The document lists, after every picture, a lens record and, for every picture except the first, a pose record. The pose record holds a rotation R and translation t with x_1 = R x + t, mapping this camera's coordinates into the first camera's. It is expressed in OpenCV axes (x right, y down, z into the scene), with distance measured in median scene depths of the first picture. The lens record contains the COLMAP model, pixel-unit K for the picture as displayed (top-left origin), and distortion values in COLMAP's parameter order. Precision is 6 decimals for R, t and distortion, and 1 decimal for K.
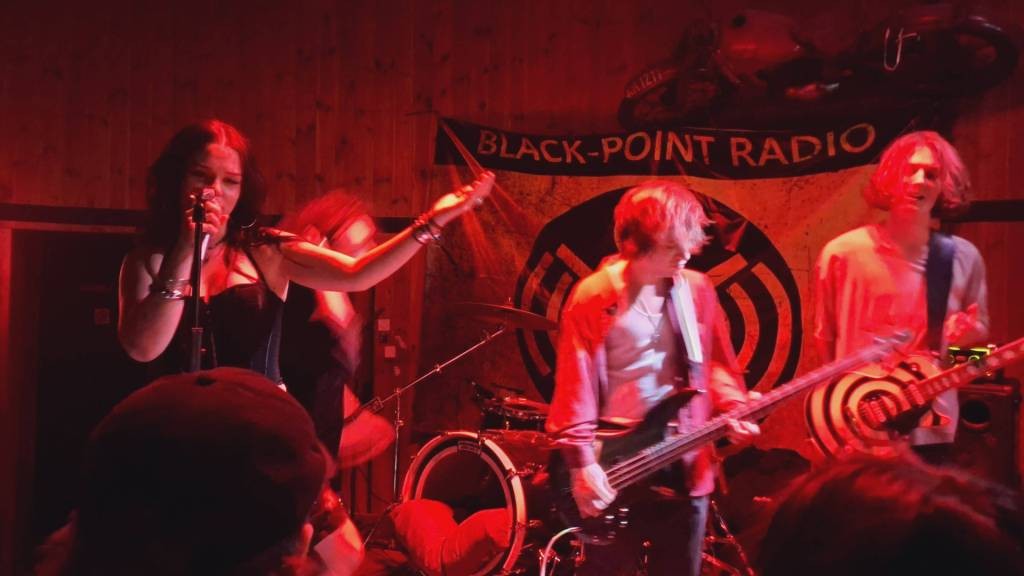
lens RADIAL K [[837.0, 0, 512.0], [0, 837.0, 288.0], [0, 0, 1]] dist [0.156085, -0.335234]
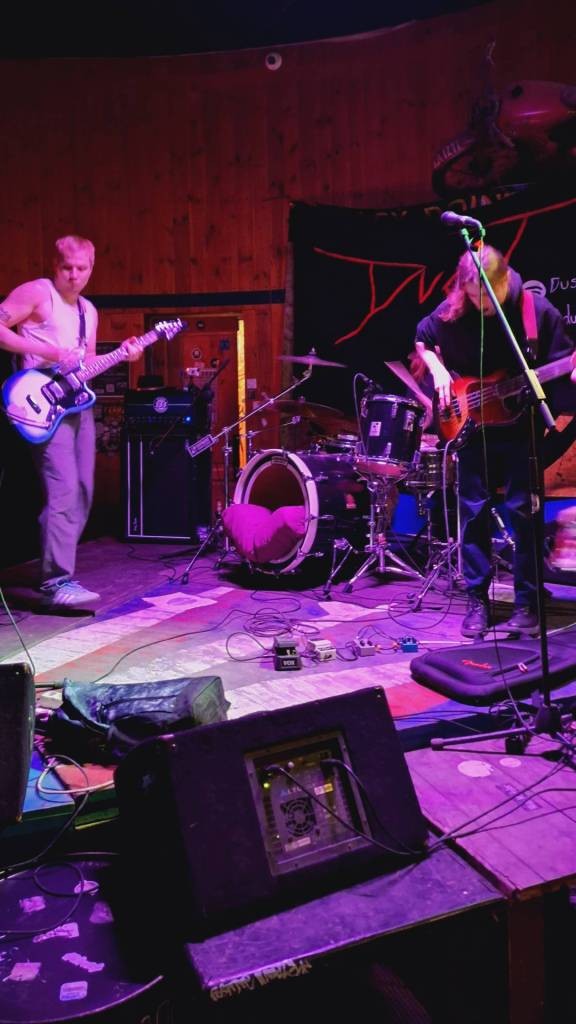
lens RADIAL K [[837.0, 0, 306.7], [0, 837.0, 402.7], [0, 0, 1]] dist [0.156085, -0.335234]
pose [[0.982203, -0.032495, -0.184991, 0.172125], [0.037370, 0.999038, 0.022929, 0.058357], [0.184068, -0.029434, 0.982473, -0.165945]]
